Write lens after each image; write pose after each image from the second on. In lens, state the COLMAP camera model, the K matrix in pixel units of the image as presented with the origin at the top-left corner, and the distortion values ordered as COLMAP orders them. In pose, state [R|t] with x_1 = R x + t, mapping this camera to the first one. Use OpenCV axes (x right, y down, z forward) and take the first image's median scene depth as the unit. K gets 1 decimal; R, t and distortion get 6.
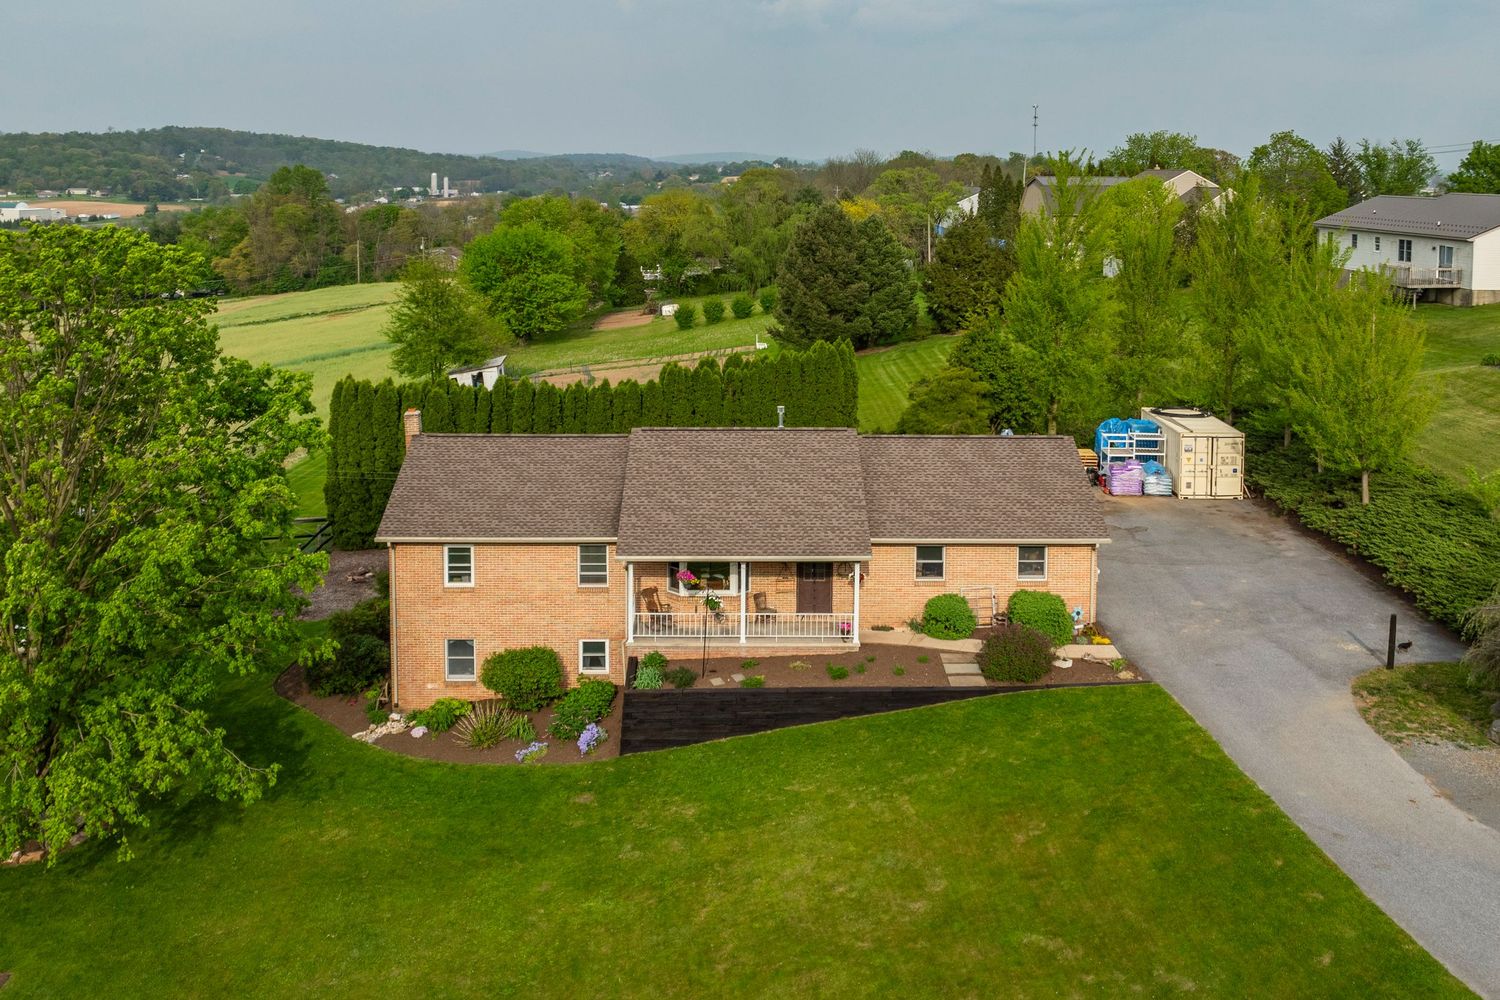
lens RADIAL K [[1308.5, 0, 750.0], [0, 1308.5, 500.0], [0, 0, 1]] dist [-0.000170, -0.082147]
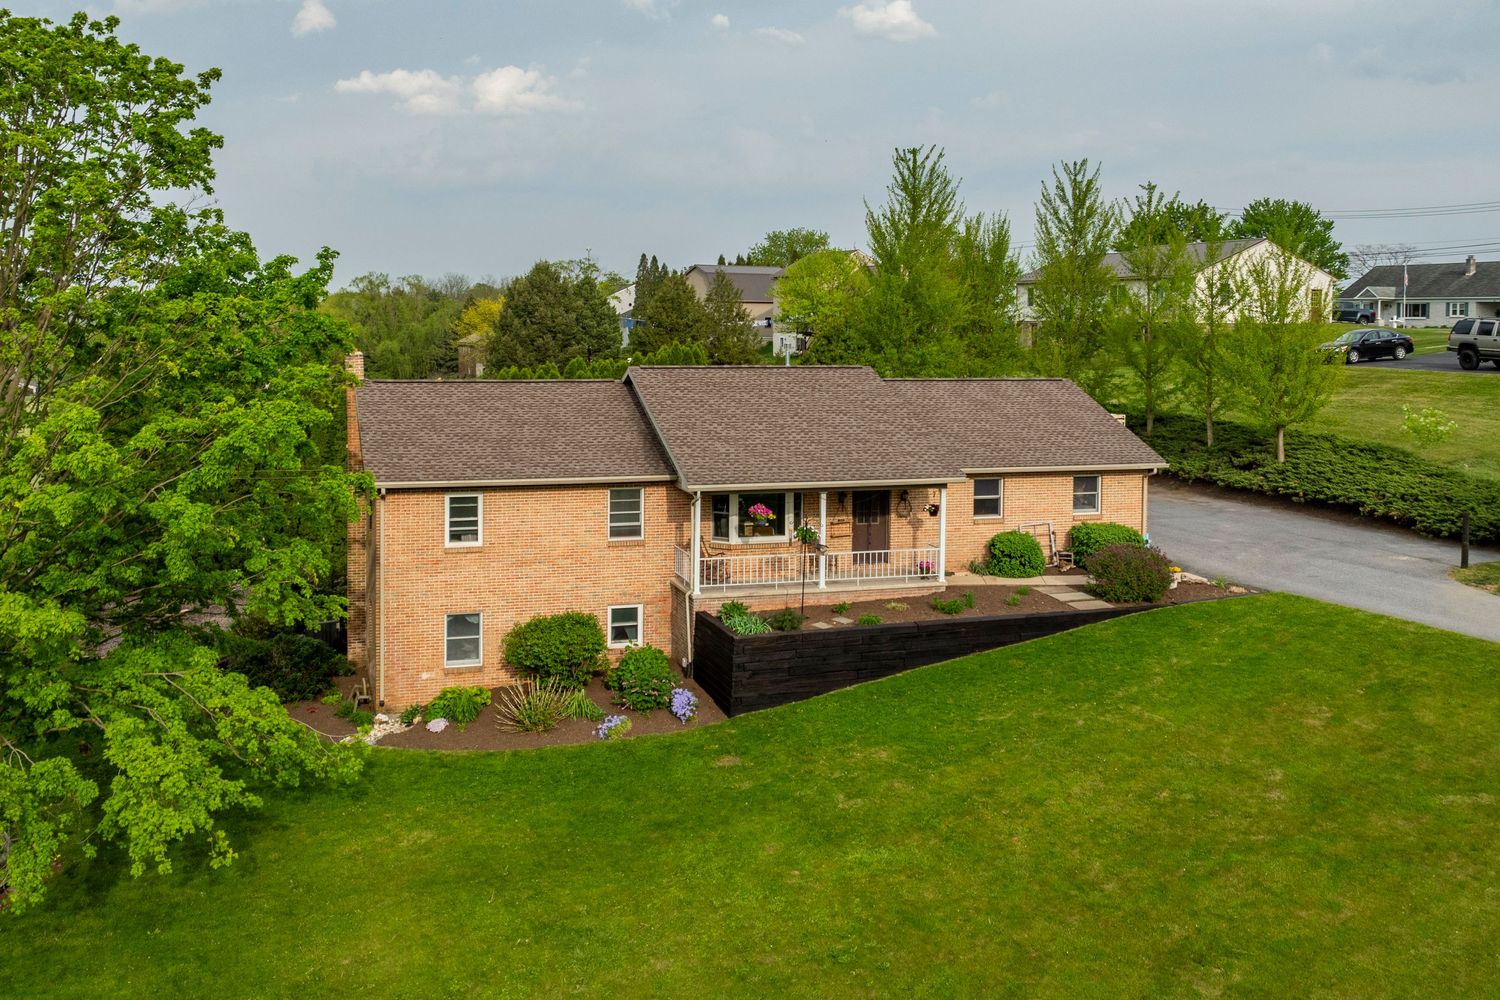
lens RADIAL K [[1308.5, 0, 750.0], [0, 1308.5, 500.0], [0, 0, 1]] dist [-0.000170, -0.082147]
pose [[0.960712, -0.037156, 0.275049, -0.274170], [0.058760, 0.995764, -0.070725, 0.105369], [-0.271256, 0.084108, 0.958825, 0.177842]]
